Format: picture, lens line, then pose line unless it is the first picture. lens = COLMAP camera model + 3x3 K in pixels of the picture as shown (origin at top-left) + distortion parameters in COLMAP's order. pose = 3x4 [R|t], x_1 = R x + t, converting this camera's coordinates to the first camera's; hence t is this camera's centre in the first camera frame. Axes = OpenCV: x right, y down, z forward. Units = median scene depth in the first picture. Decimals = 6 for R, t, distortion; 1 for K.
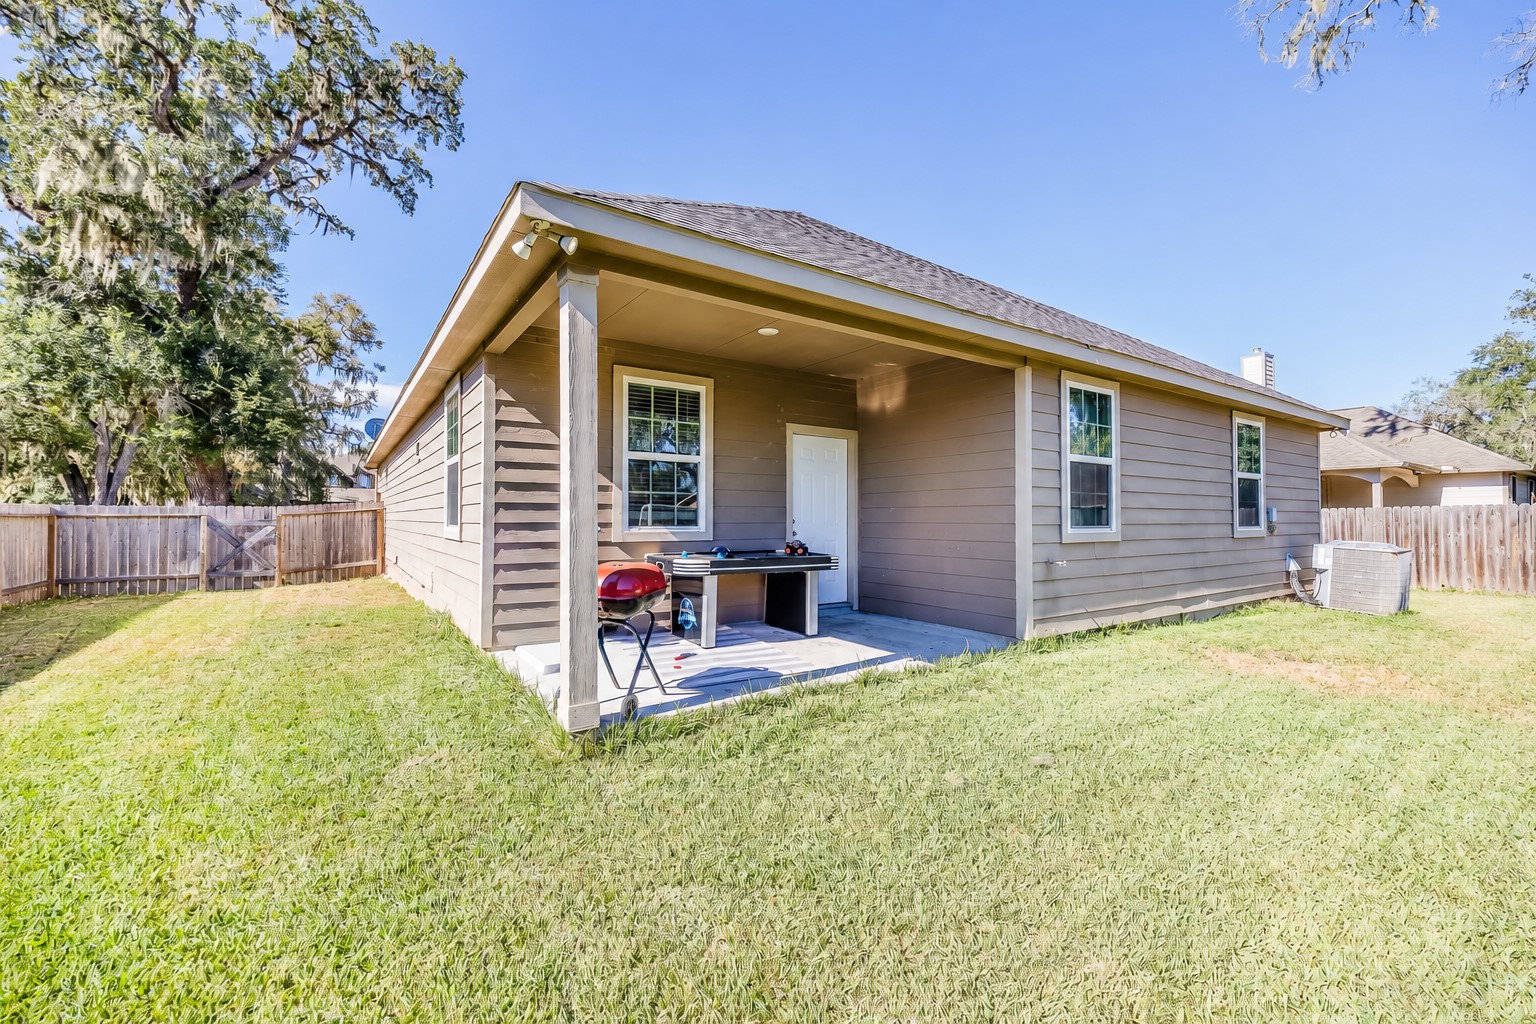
lens RADIAL K [[651.9, 0, 768.0], [0, 651.9, 512.0], [0, 0, 1]] dist [-0.000437, -0.000117]
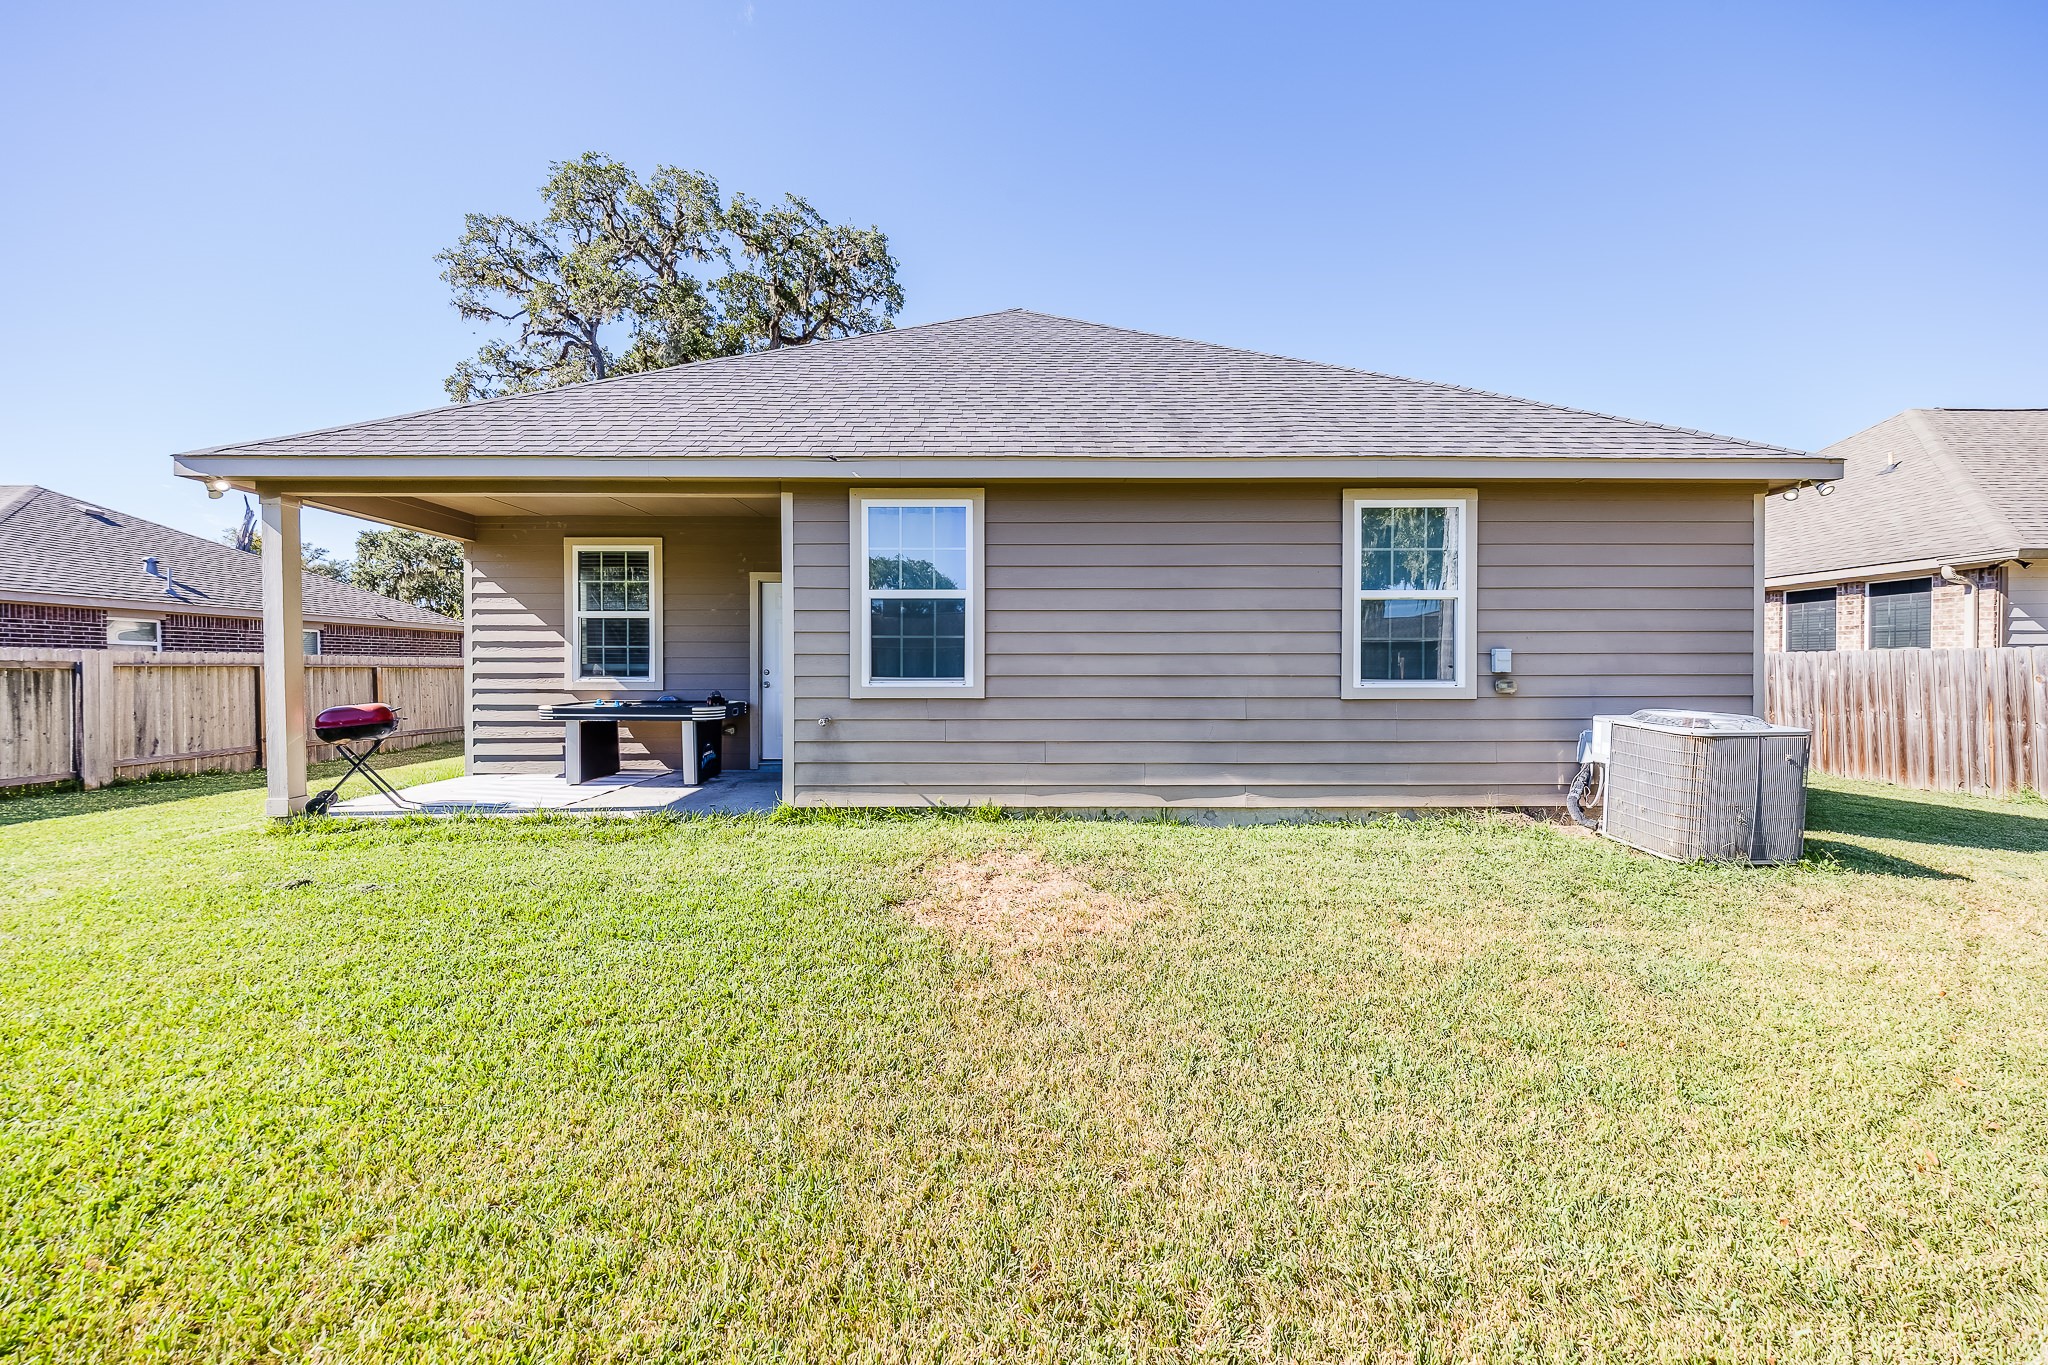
lens RADIAL K [[766.7, 0, 1024.0], [0, 766.7, 682.5], [0, 0, 1]] dist [-0.005711, -0.000116]
pose [[0.830092, 0.006652, -0.557586, 1.125397], [0.007853, 0.999690, 0.023618, 0.005966], [0.557571, -0.023984, 0.829783, 0.300360]]
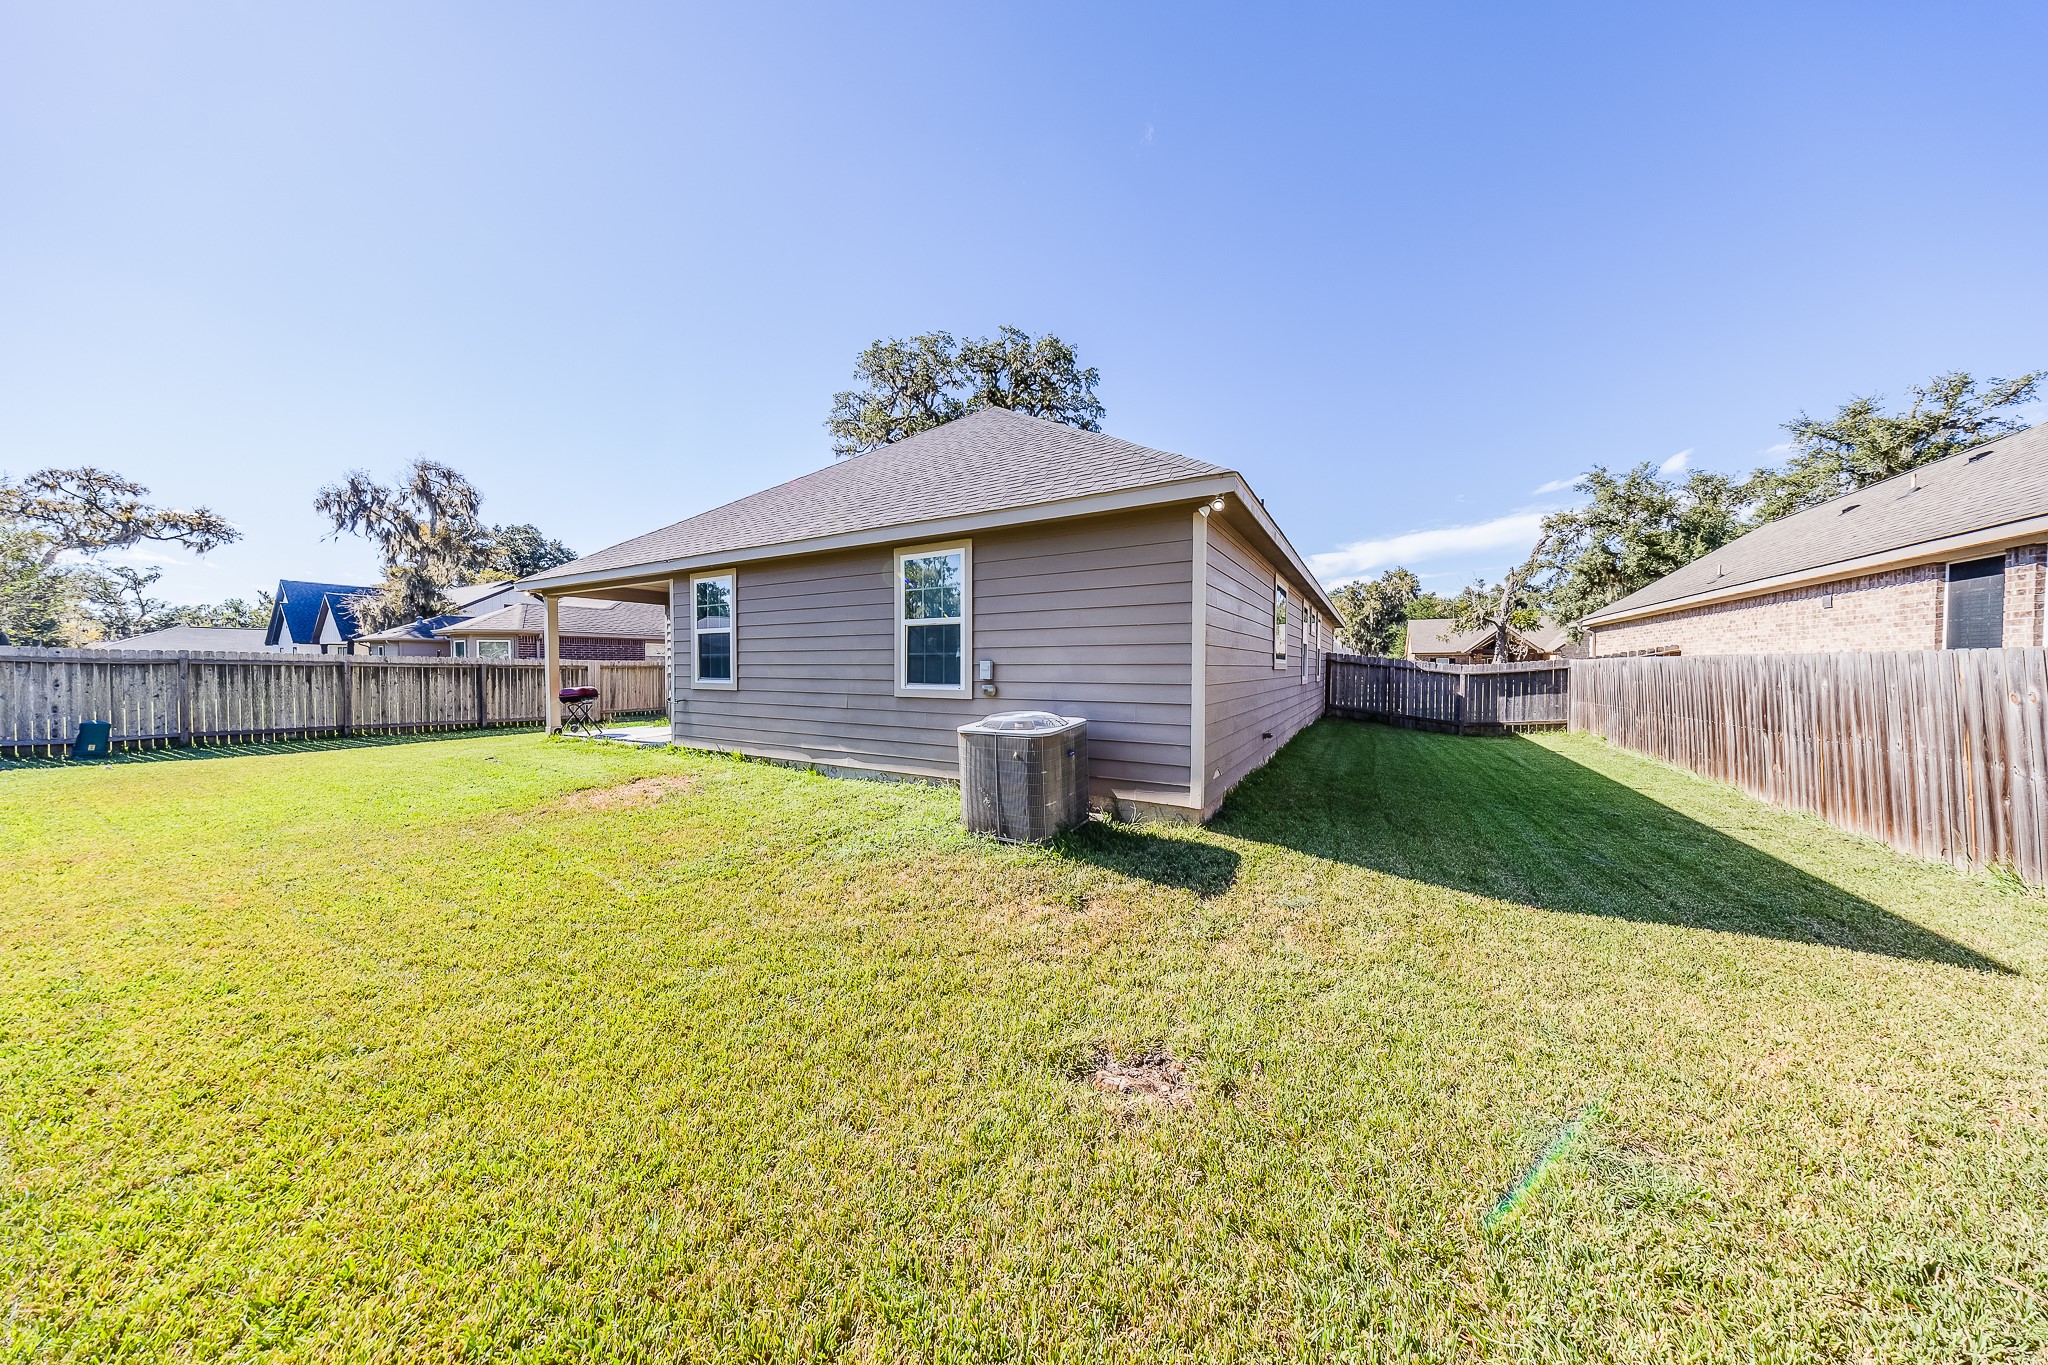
lens RADIAL K [[644.8, 0, 1027.5], [0, 644.8, 670.0], [0, 0, 1]] dist [-0.000585, -0.000022]
pose [[0.401774, 0.005918, -0.915720, 2.053684], [0.009873, 0.999893, 0.010794, -0.005062], [0.915686, -0.013377, 0.401672, 1.062403]]
